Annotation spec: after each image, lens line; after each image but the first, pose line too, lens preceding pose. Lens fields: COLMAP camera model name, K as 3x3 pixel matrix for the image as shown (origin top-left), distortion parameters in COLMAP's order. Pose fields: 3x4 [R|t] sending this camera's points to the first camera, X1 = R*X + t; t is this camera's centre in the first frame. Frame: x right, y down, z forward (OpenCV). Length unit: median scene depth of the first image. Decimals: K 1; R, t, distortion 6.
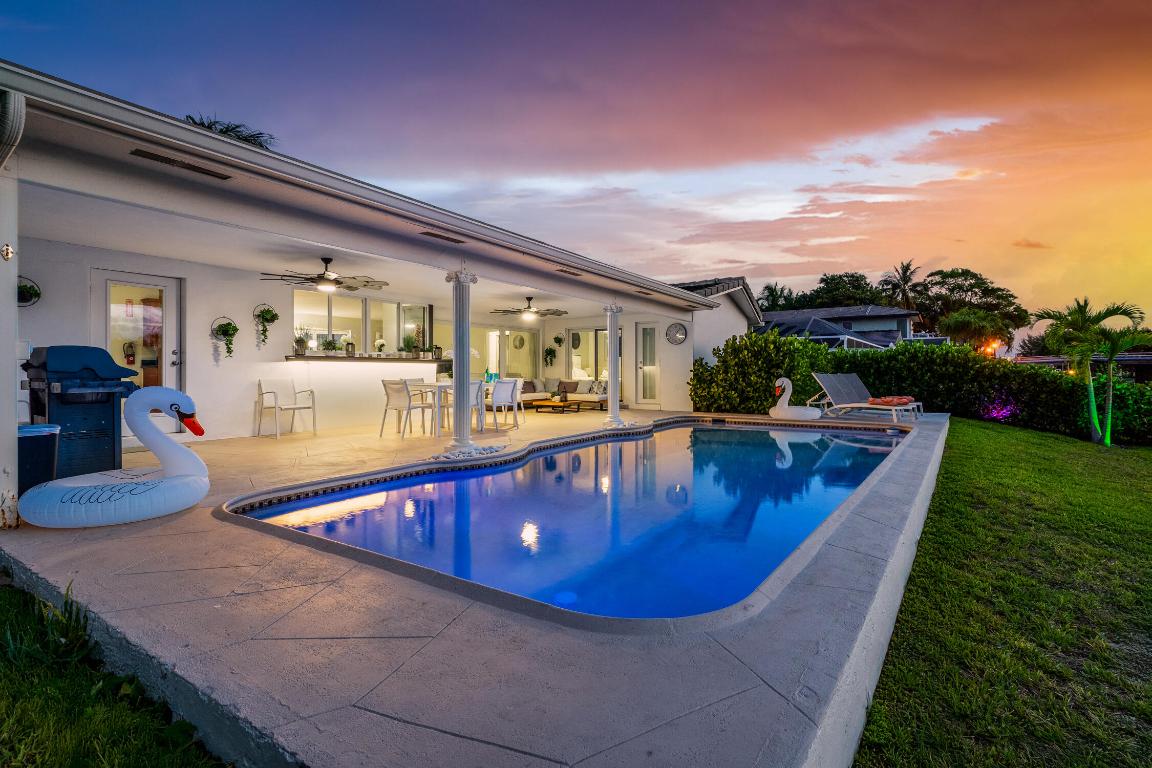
lens RADIAL K [[529.0, 0, 560.9], [0, 529.0, 376.1], [0, 0, 1]] dist [-0.000324, 0.000568]
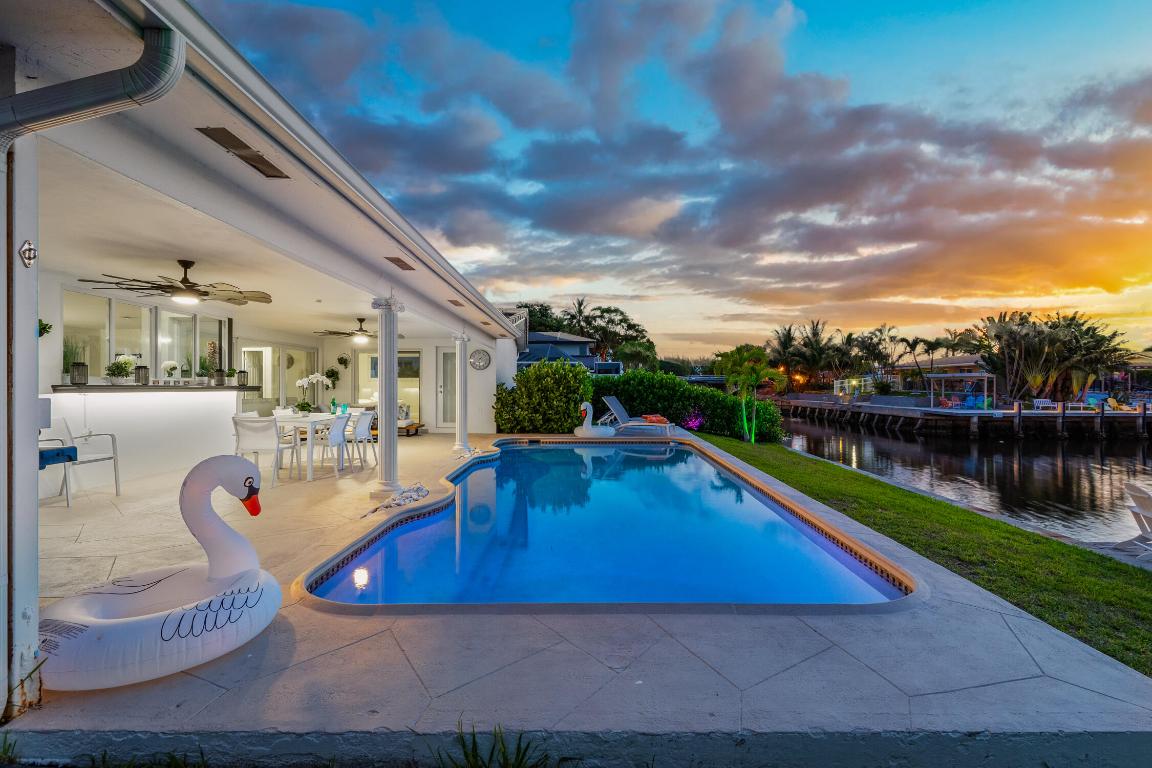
lens RADIAL K [[529.0, 0, 560.3], [0, 529.0, 390.2], [0, 0, 1]] dist [-0.000324, 0.000568]
pose [[0.838997, -0.002626, 0.544129, -0.231681], [0.003130, 0.999995, 0.000000, -0.020330], [-0.544126, 0.001703, 0.839002, 0.042999]]
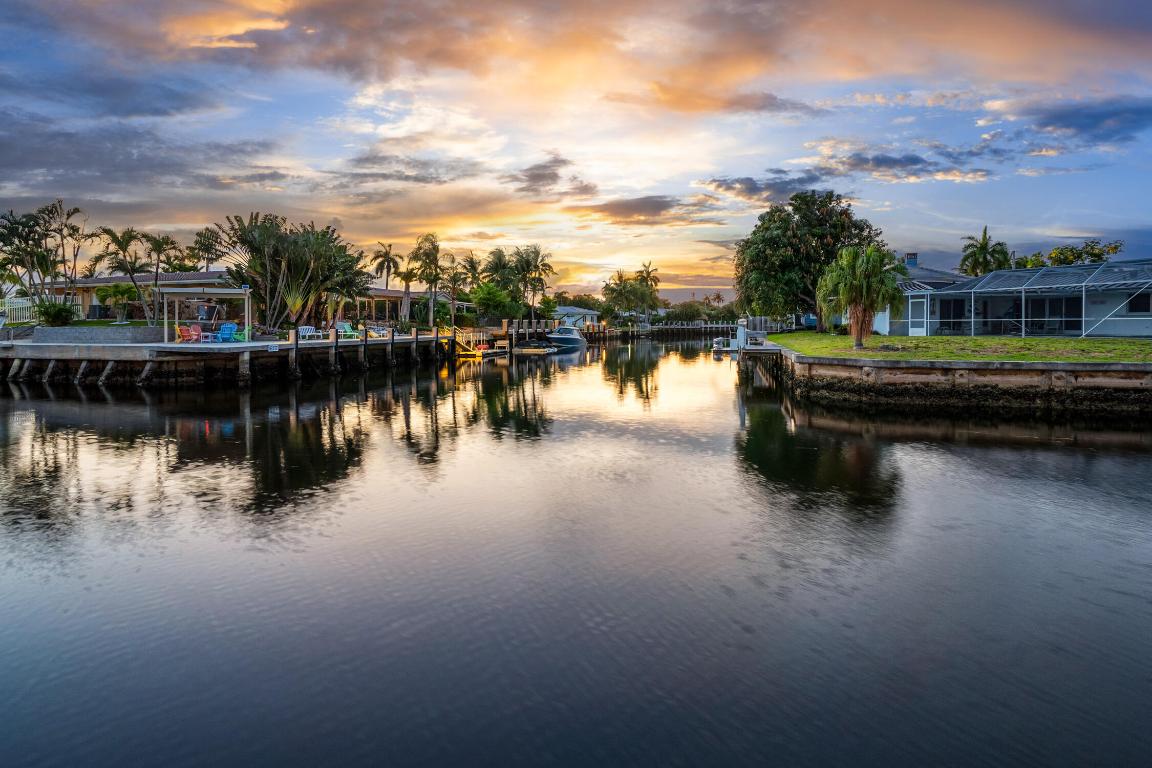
lens RADIAL K [[529.0, 0, 579.8], [0, 529.0, 328.0], [0, 0, 1]] dist [-0.000324, 0.000568]
pose [[-0.366120, -0.002575, 0.930564, 1.016124], [0.014906, 0.999852, 0.008631, 0.044933], [-0.930448, 0.017031, -0.366028, 0.805077]]
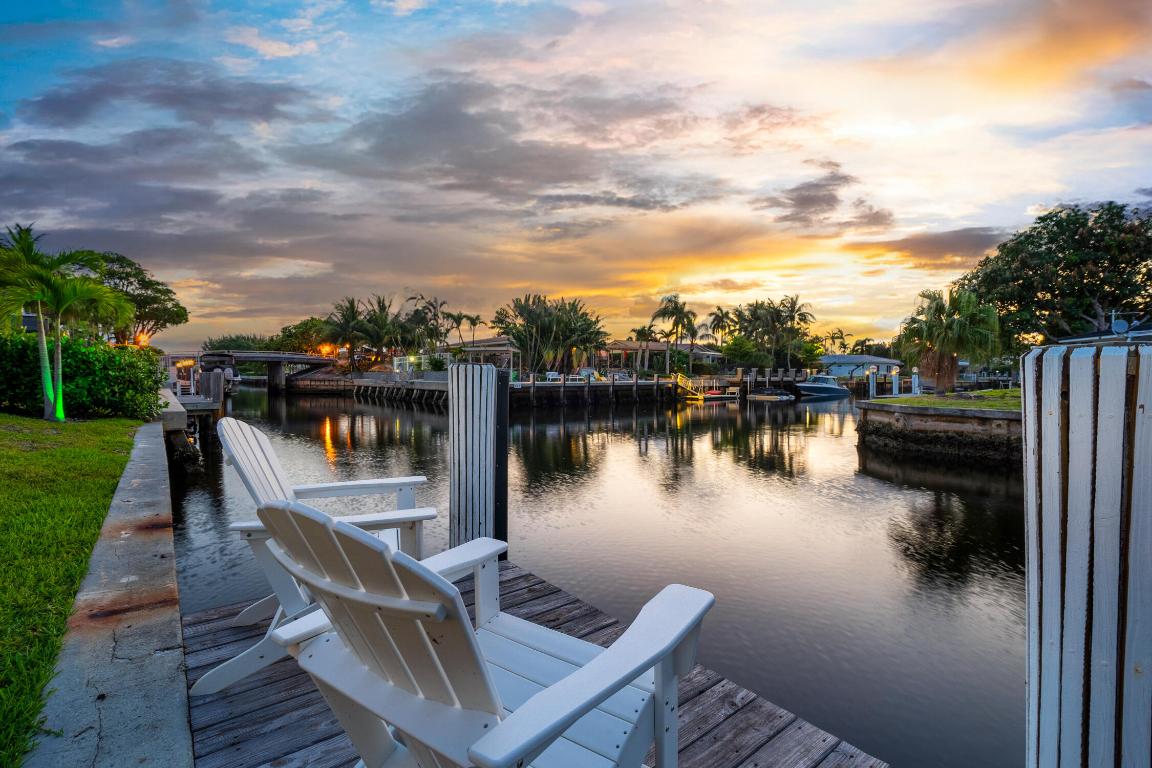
lens RADIAL K [[529.0, 0, 583.4], [0, 529.0, 373.3], [0, 0, 1]] dist [-0.000324, 0.000568]
pose [[0.246469, 0.004954, 0.969138, 0.460462], [0.006044, 0.999960, -0.006649, 0.070540], [-0.969132, 0.007496, 0.246429, 0.044370]]
